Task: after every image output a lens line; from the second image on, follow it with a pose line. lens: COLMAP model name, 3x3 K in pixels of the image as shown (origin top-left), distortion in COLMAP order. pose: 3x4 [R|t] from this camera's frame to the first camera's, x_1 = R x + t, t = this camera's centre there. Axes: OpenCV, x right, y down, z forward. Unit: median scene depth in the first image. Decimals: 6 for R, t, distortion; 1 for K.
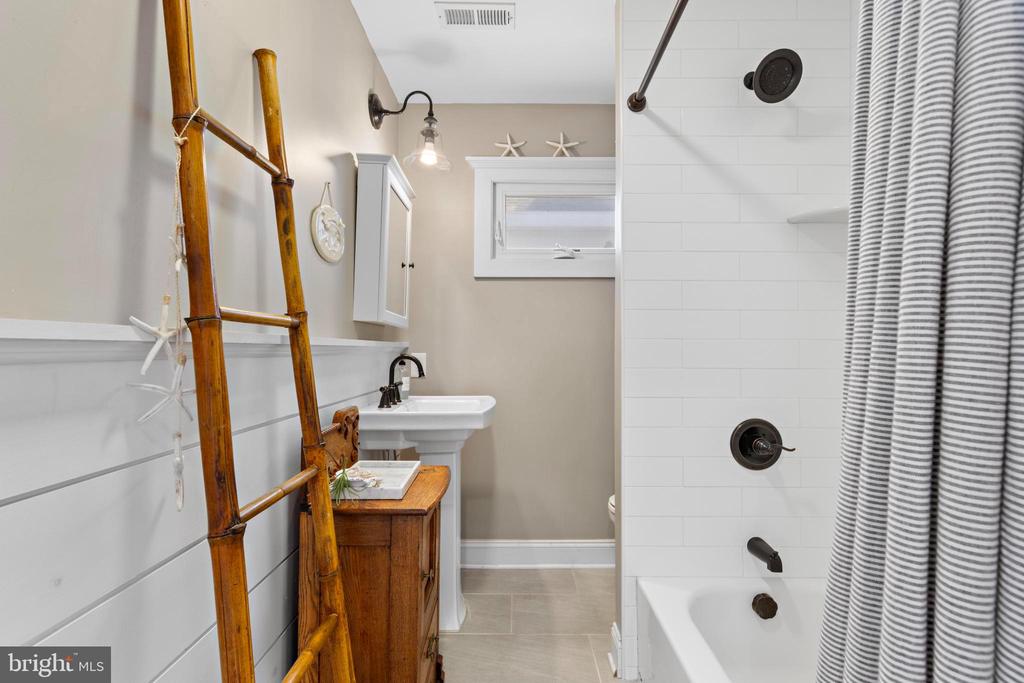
lens RADIAL K [[478.4, 0, 513.5], [0, 478.4, 338.2], [0, 0, 1]] dist [0.004171, 0.000666]
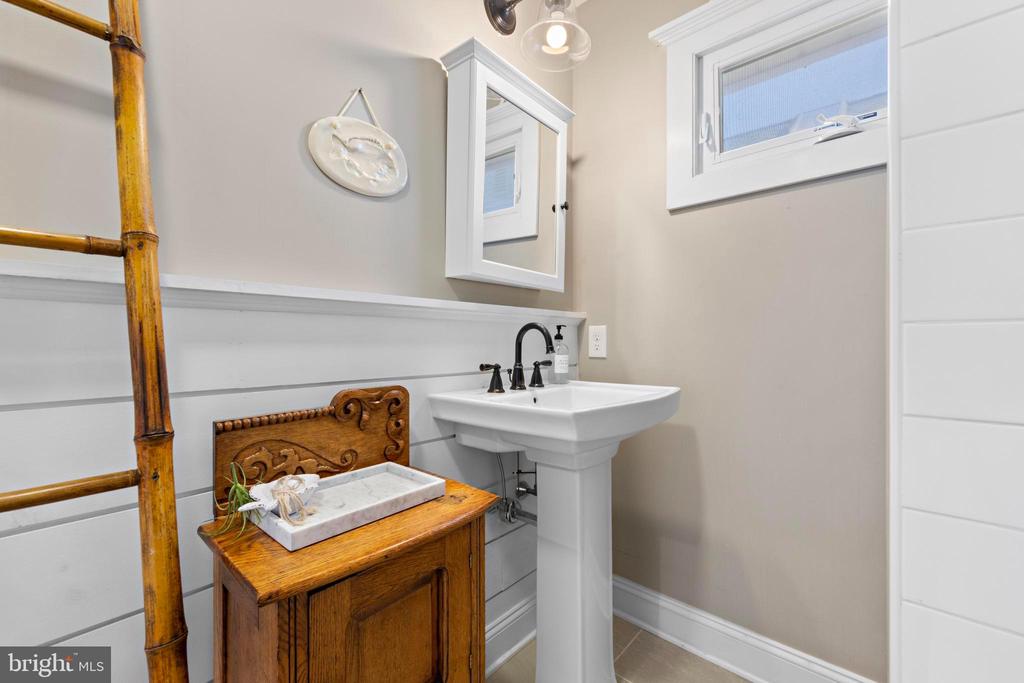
lens RADIAL K [[419.5, 0, 512.0], [0, 419.5, 341.5], [0, 0, 1]] dist [-0.001653, -0.000138]
pose [[0.737526, -0.006998, -0.675283, 0.183902], [0.022867, 0.999632, 0.014616, 0.052035], [0.674932, -0.026221, 0.737414, 0.500311]]
